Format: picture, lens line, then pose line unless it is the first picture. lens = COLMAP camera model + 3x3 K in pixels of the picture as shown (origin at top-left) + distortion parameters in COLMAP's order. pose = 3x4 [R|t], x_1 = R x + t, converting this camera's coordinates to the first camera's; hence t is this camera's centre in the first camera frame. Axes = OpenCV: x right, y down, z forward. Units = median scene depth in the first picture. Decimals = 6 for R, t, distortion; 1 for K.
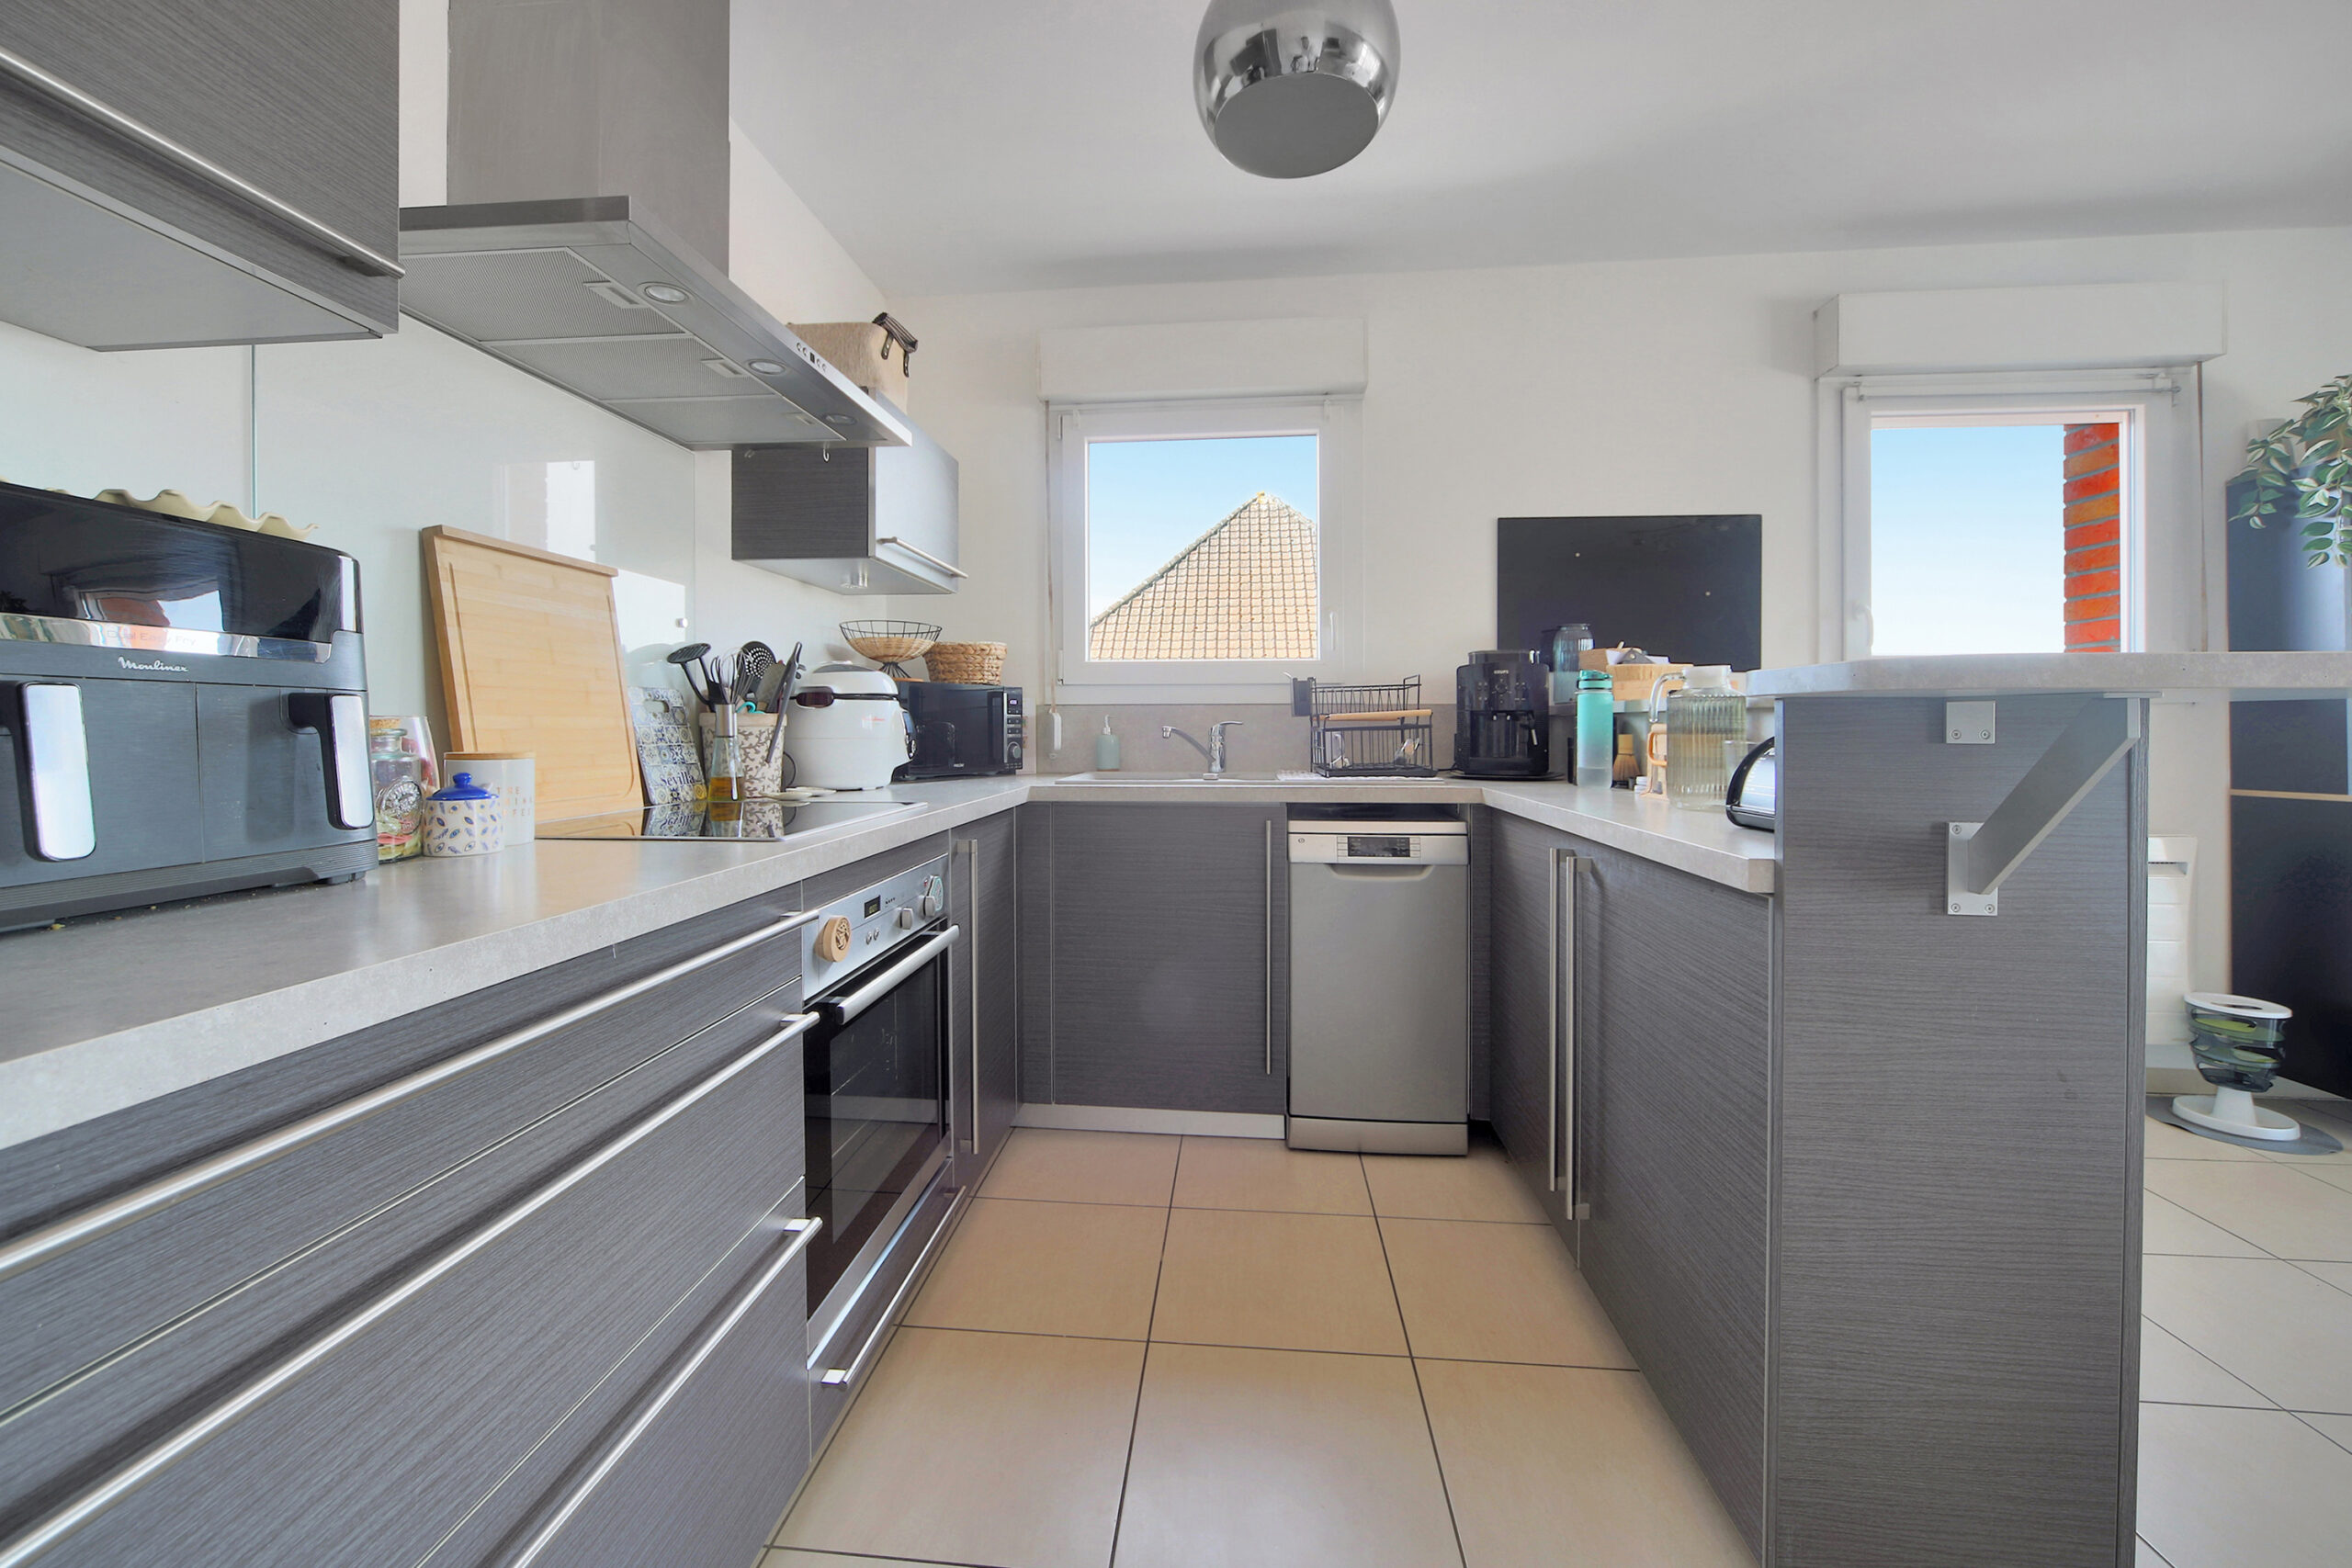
lens RADIAL K [[905.8, 0, 1174.4], [0, 905.8, 732.2], [0, 0, 1]] dist [-0.017199, 0.001704]
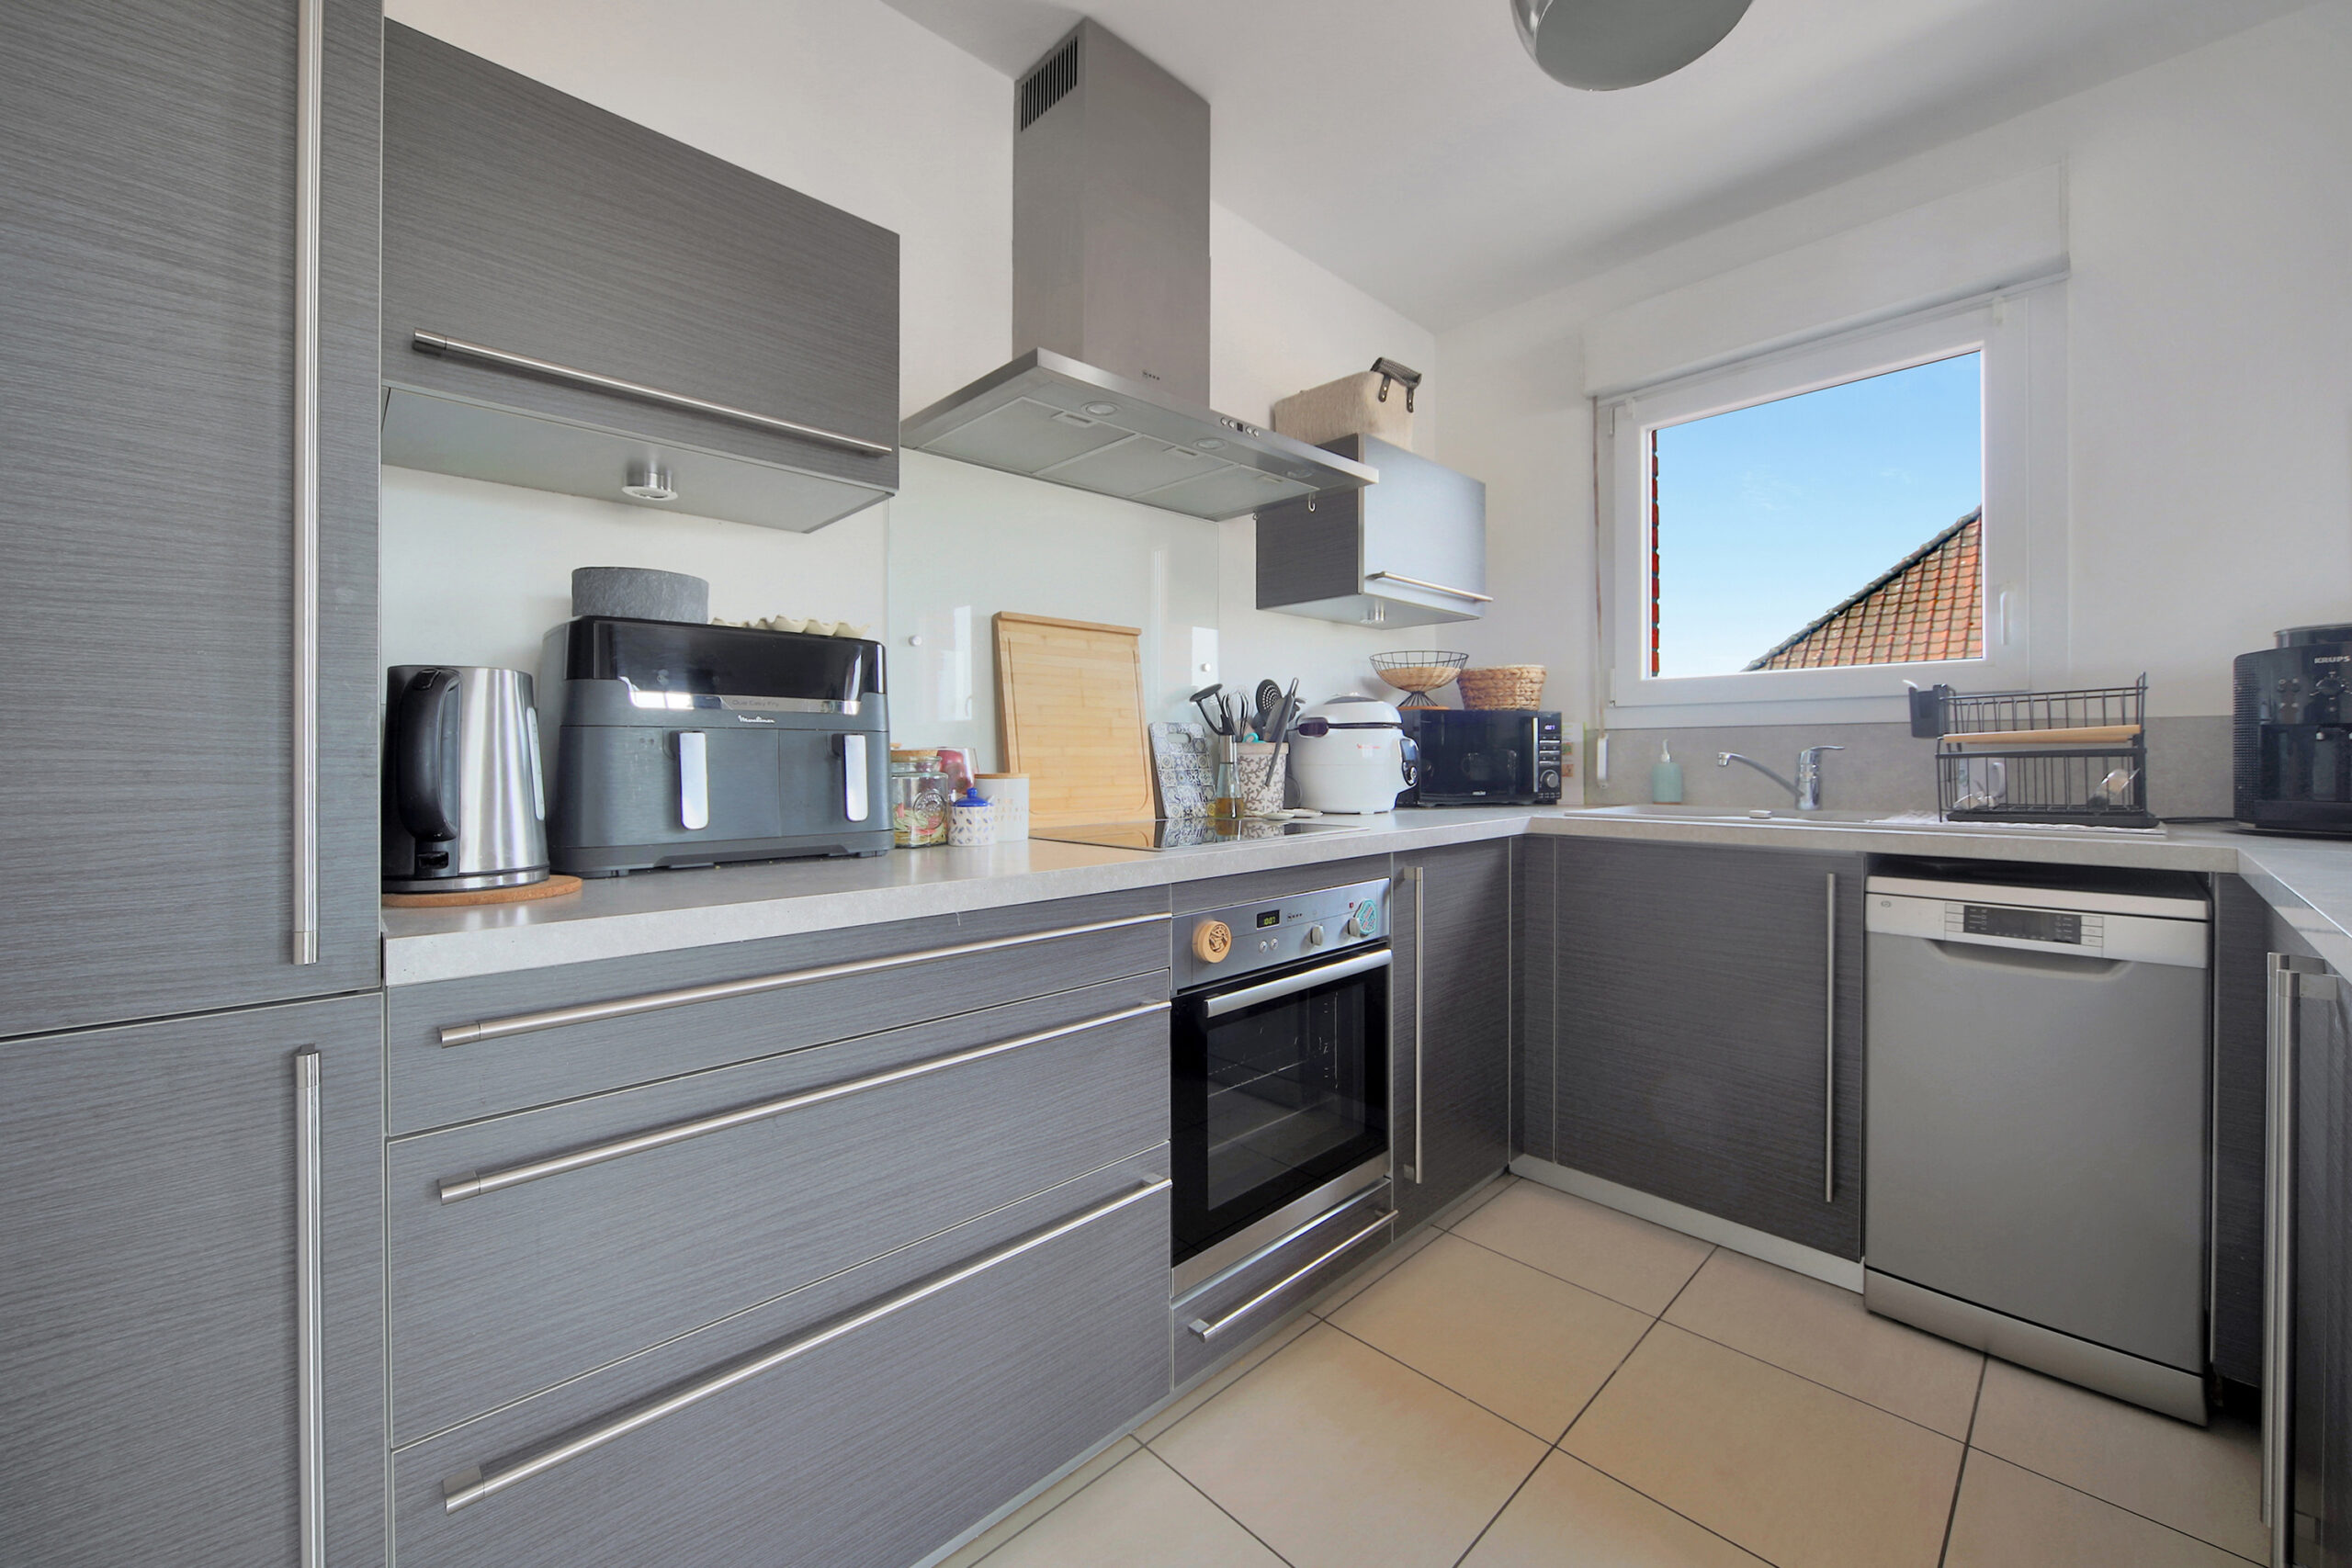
lens RADIAL K [[905.8, 0, 1215.7], [0, 905.8, 758.9], [0, 0, 1]] dist [-0.017199, 0.001704]
pose [[0.761442, -0.000234, -0.648233, 0.202498], [-0.000500, 0.999999, -0.000948, 0.000635], [0.648233, 0.001046, 0.761441, 0.078000]]
